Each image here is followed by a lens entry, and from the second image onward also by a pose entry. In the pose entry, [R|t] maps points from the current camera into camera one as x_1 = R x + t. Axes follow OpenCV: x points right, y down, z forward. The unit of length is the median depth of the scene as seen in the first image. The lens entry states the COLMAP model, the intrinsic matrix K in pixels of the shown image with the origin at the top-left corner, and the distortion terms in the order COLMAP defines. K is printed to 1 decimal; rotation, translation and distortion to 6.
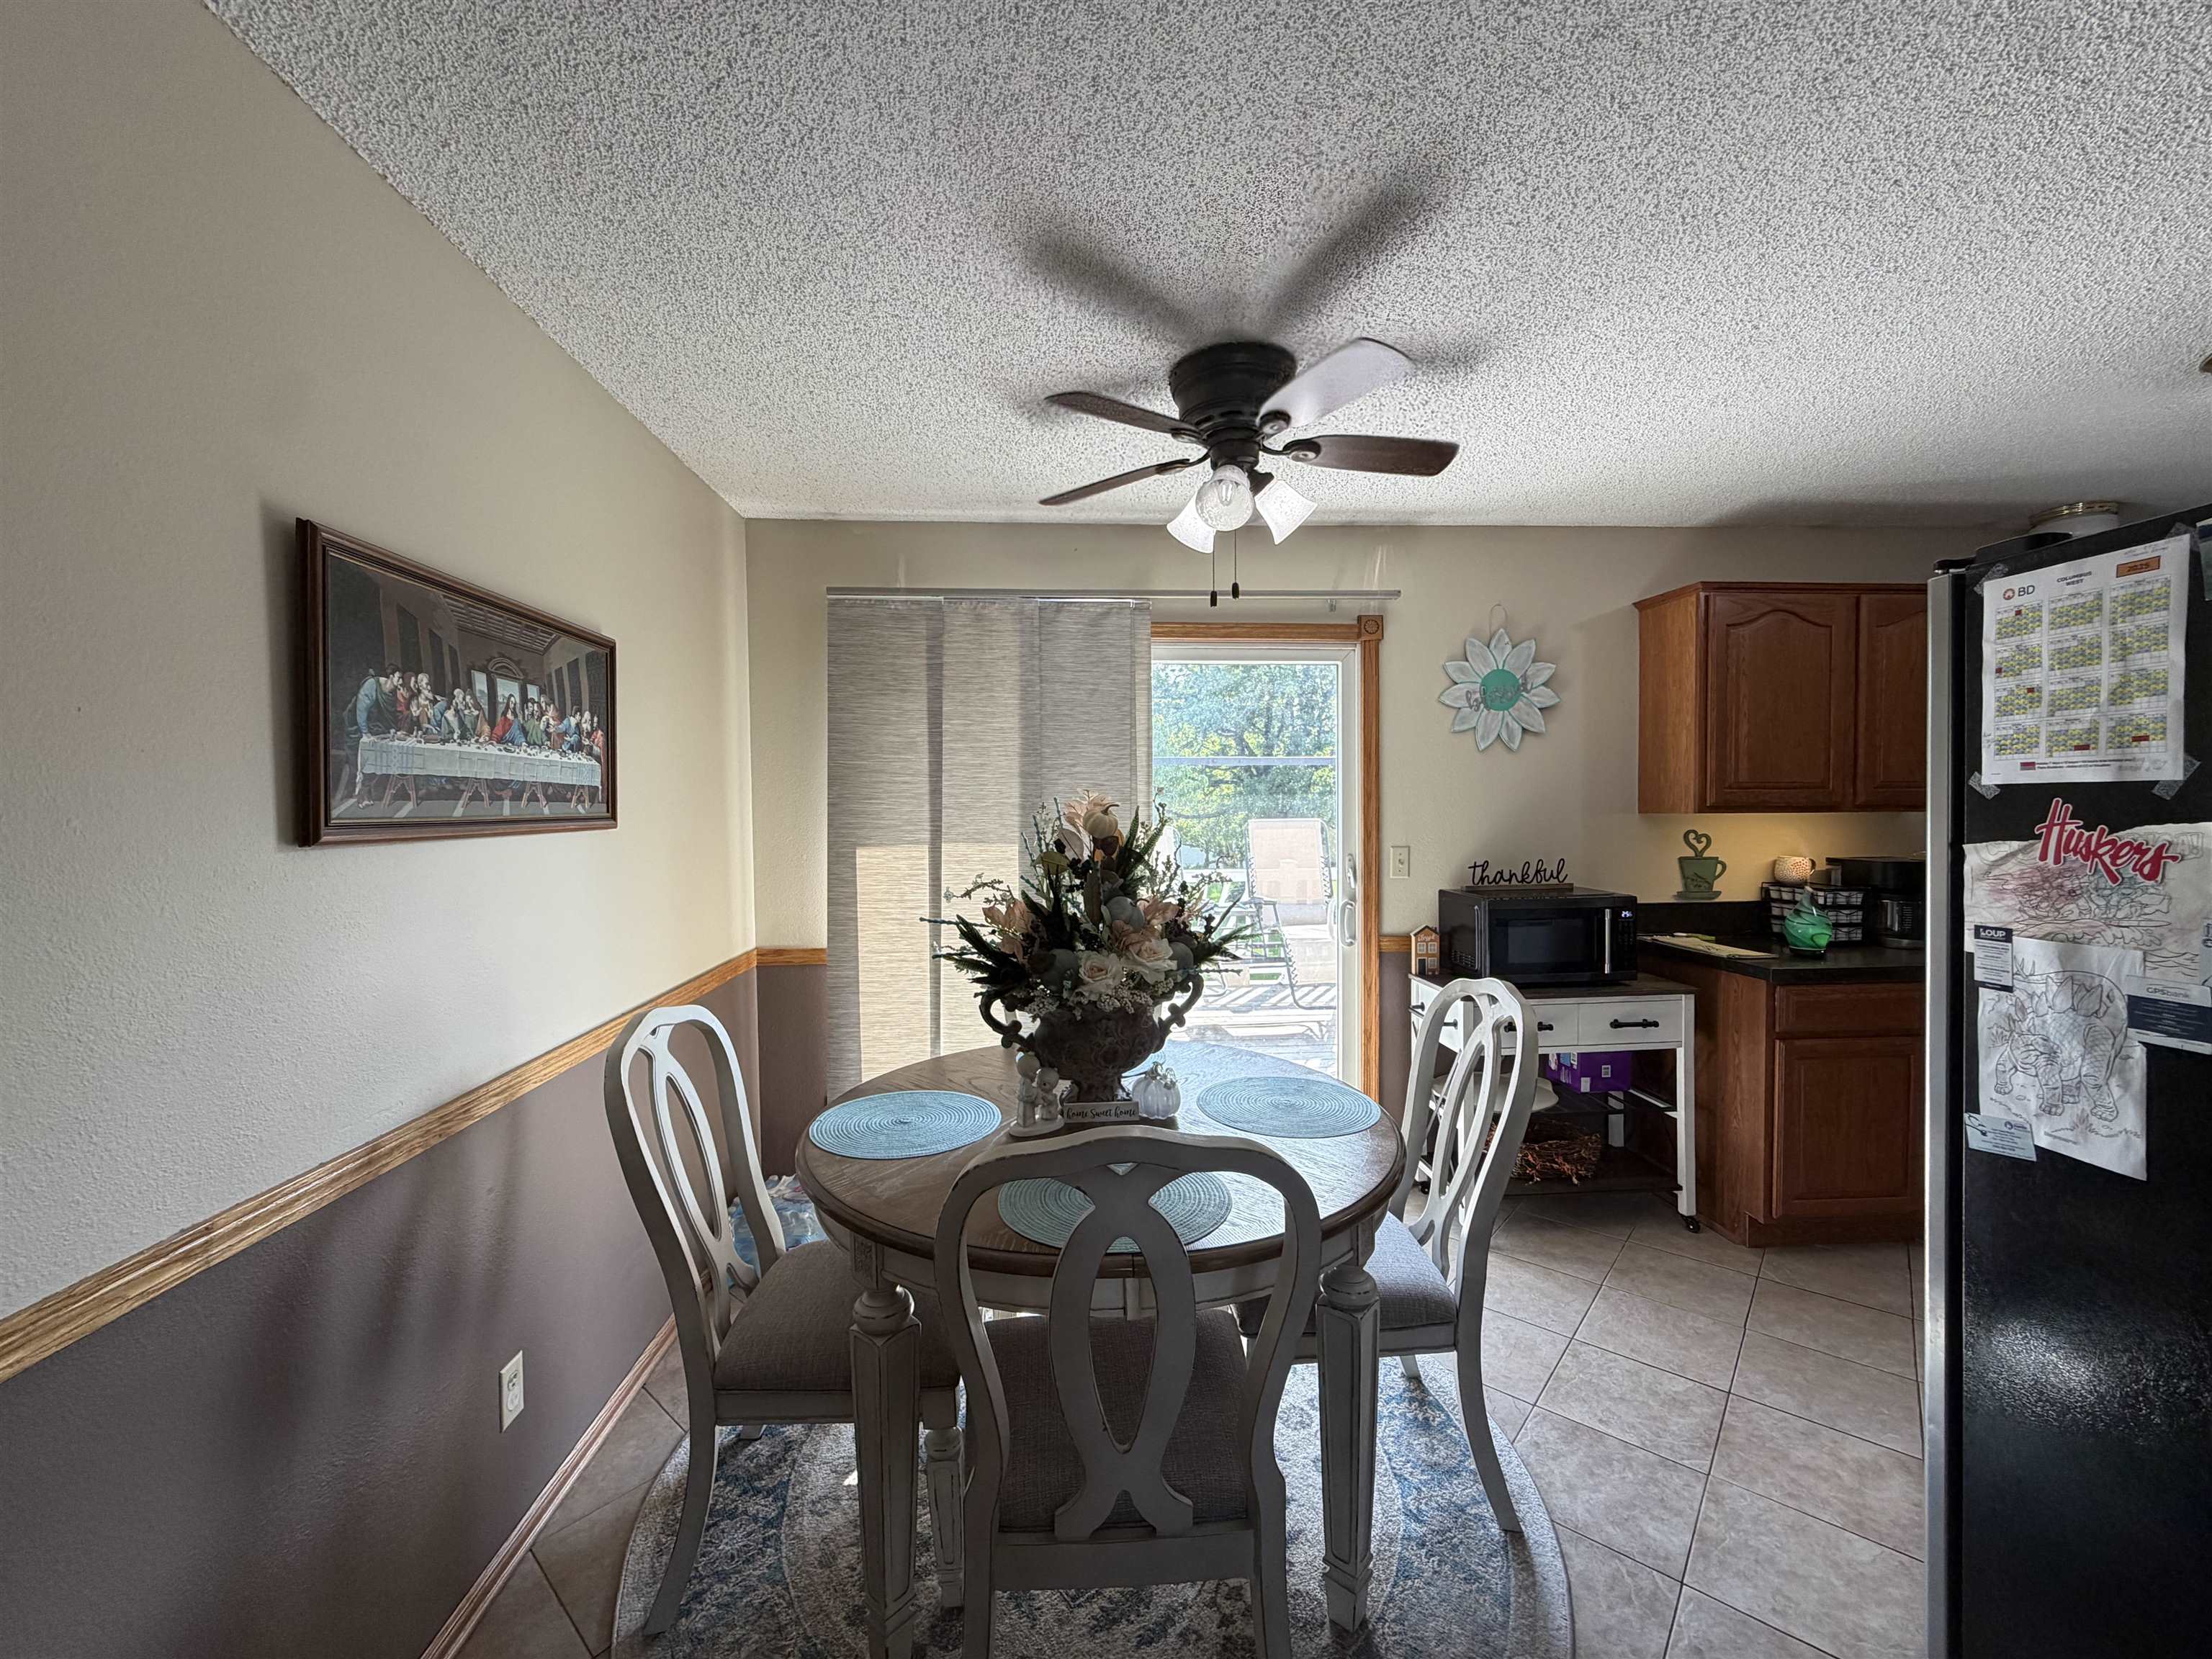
lens RADIAL K [[870.7, 0, 1106.0], [0, 870.7, 829.5], [0, 0, 1]] dist [-0.000767, -0.000059]
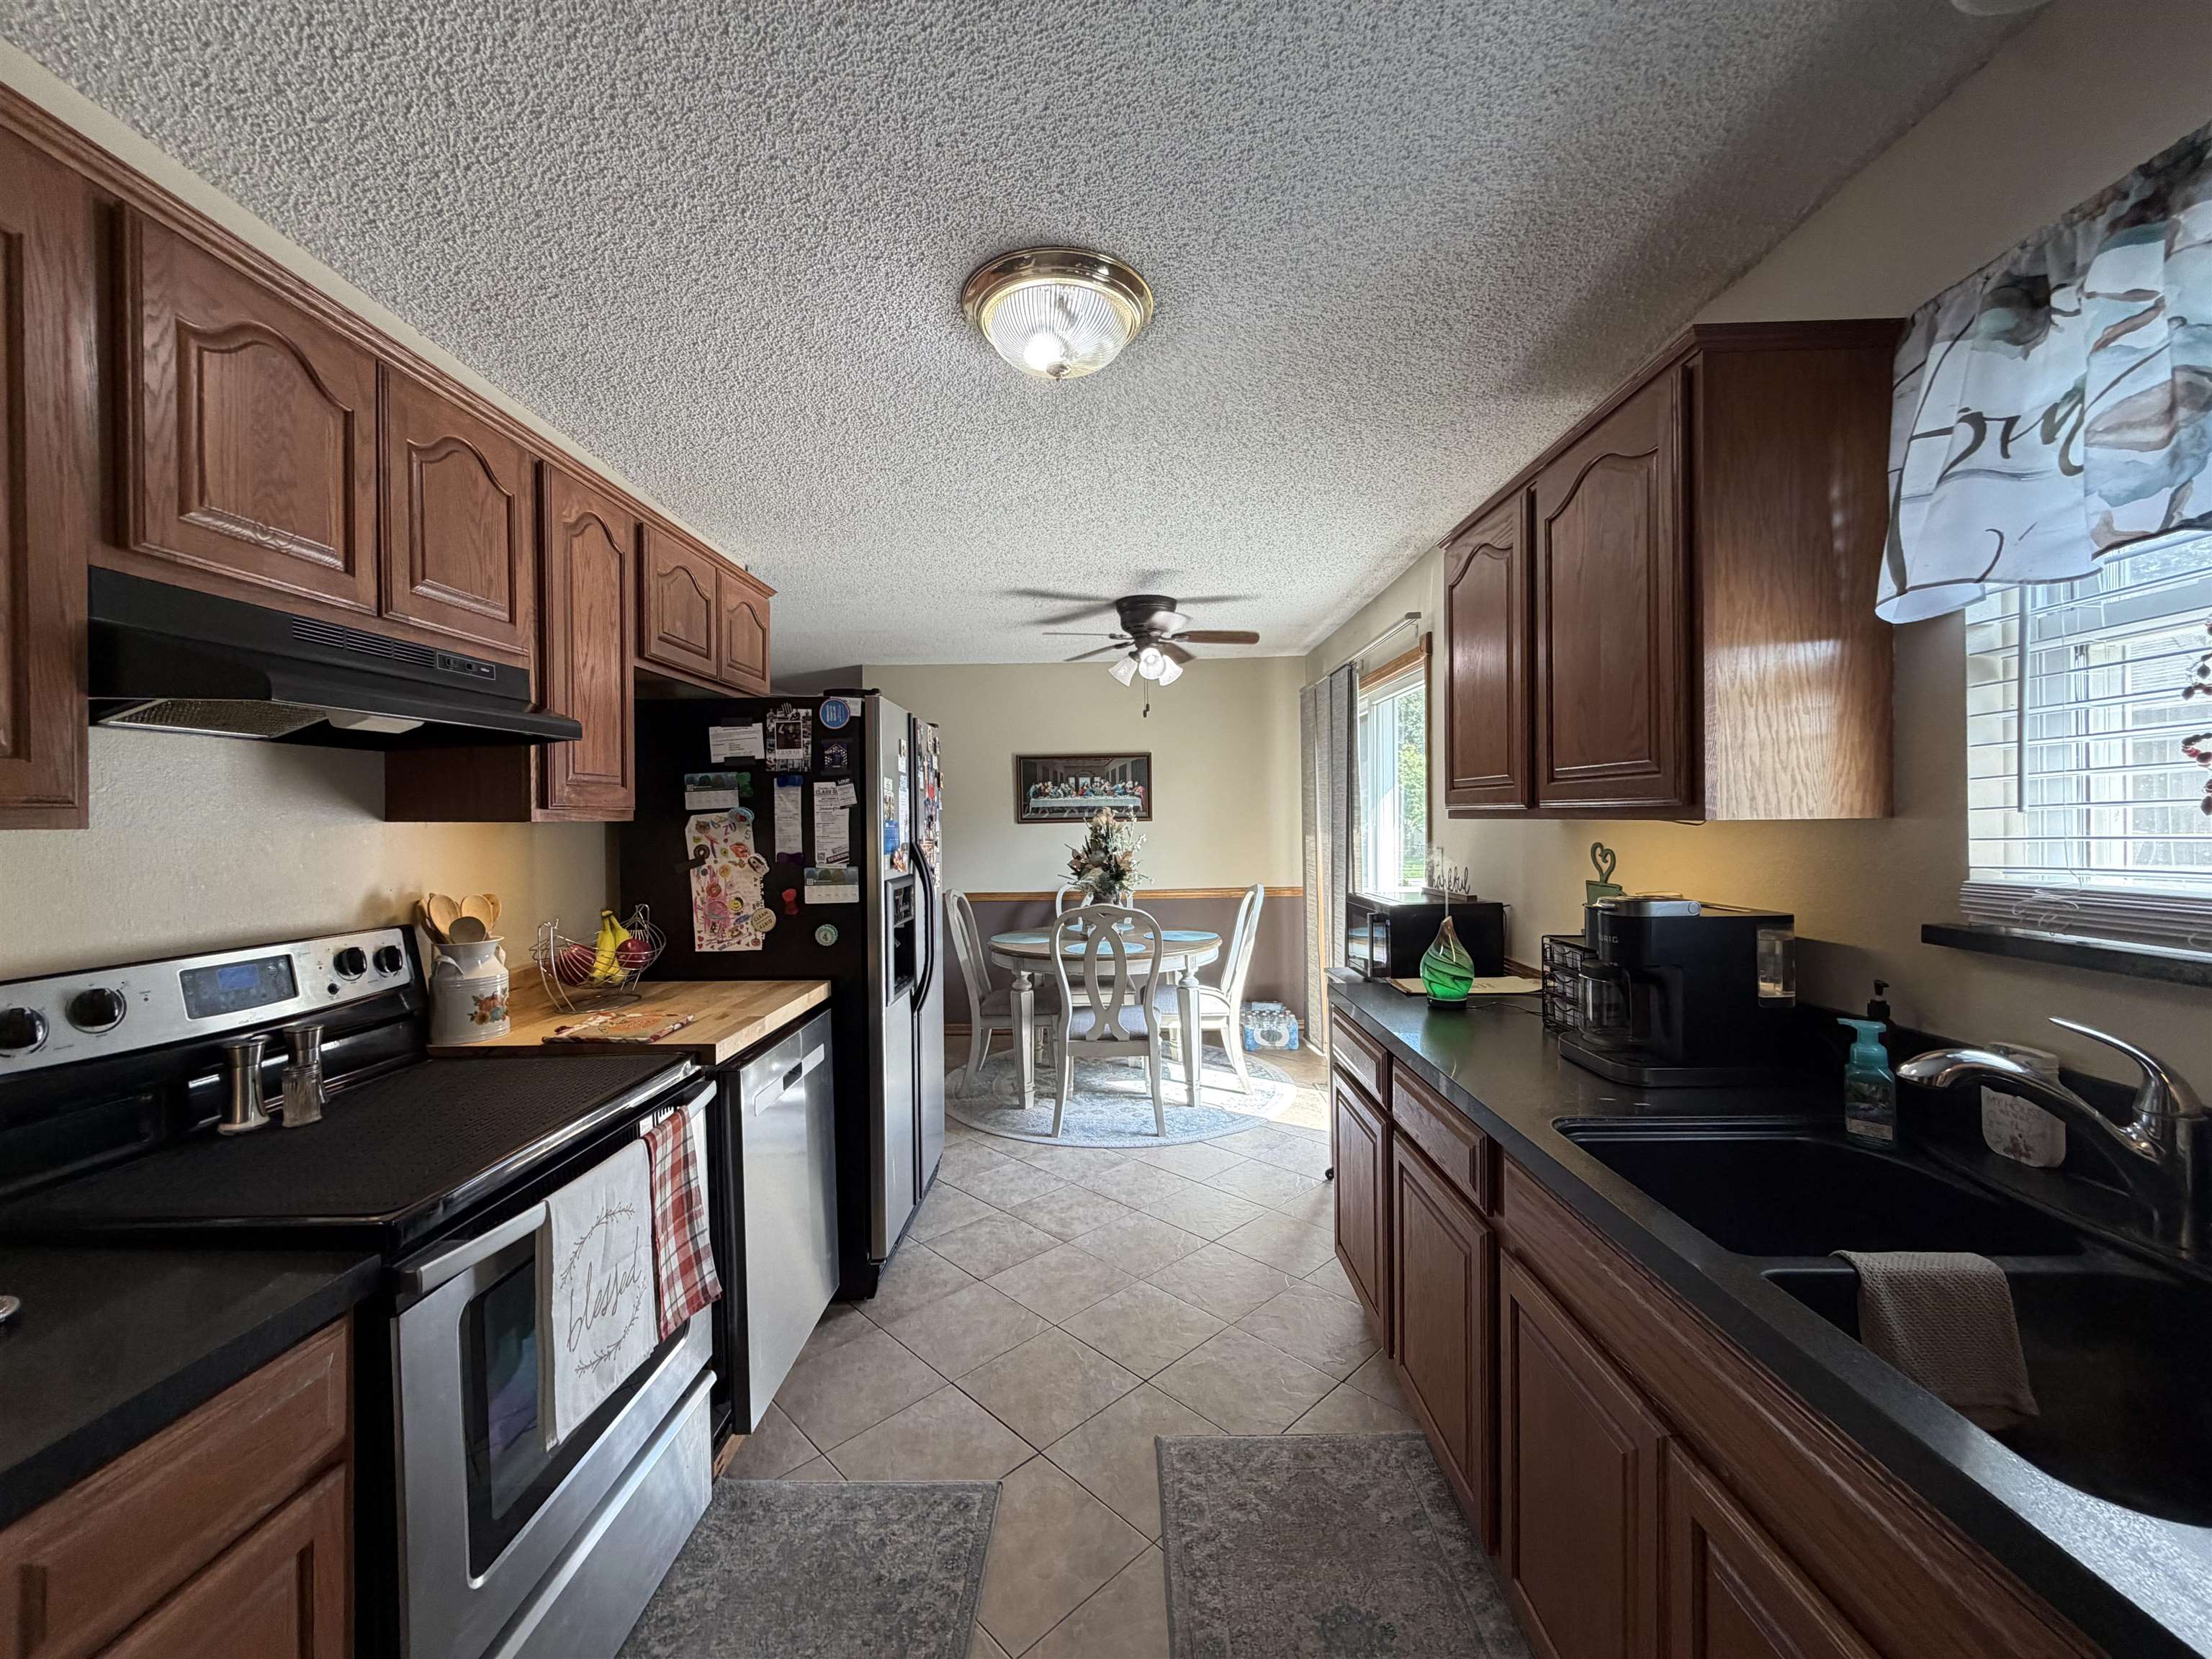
lens RADIAL K [[911.5, 0, 1106.0], [0, 911.5, 829.5], [0, 0, 1]] dist [-0.000464, -0.000039]
pose [[-0.081347, 0.021735, -0.996449, 2.746555], [-0.007441, 0.999721, 0.022414, -0.044155], [0.996658, 0.009238, -0.081162, 1.299346]]
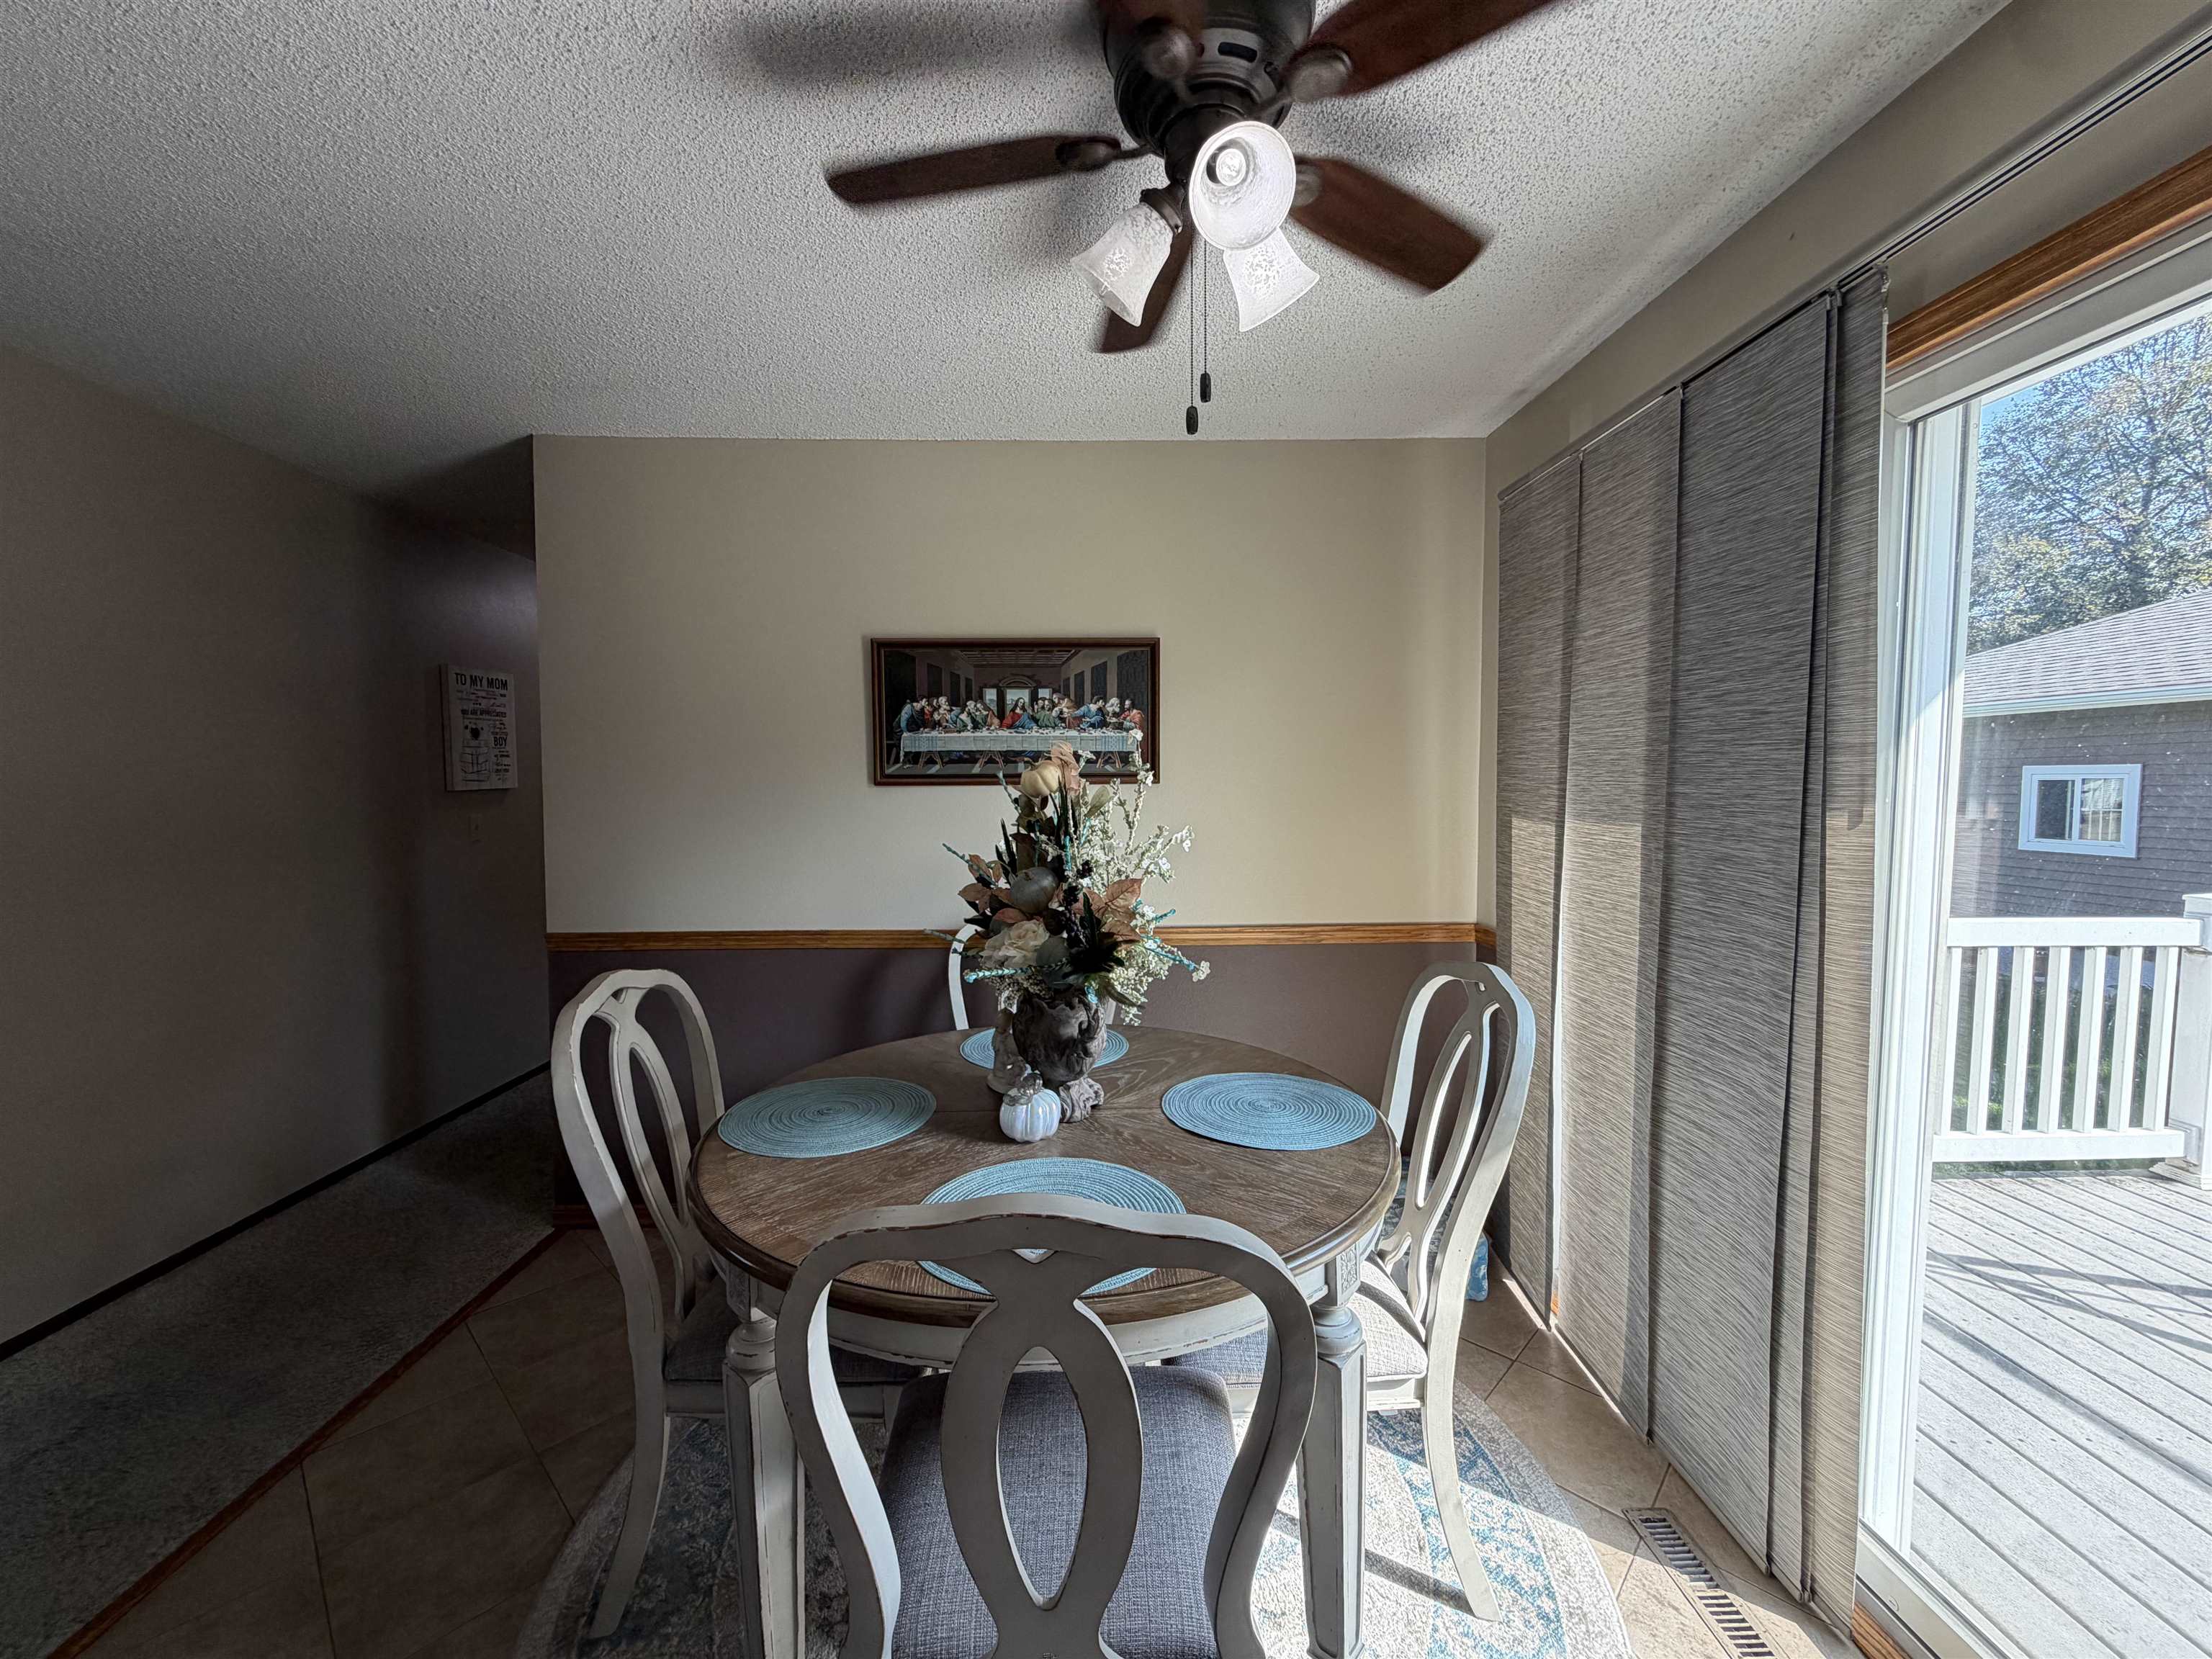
lens RADIAL K [[870.7, 0, 1106.0], [0, 870.7, 829.5], [0, 0, 1]] dist [-0.000767, -0.000059]
pose [[-0.036338, 0.063405, -0.997326, 0.889400], [-0.021047, 0.997715, 0.064196, -0.016868], [0.999118, 0.023324, -0.034920, 1.155419]]
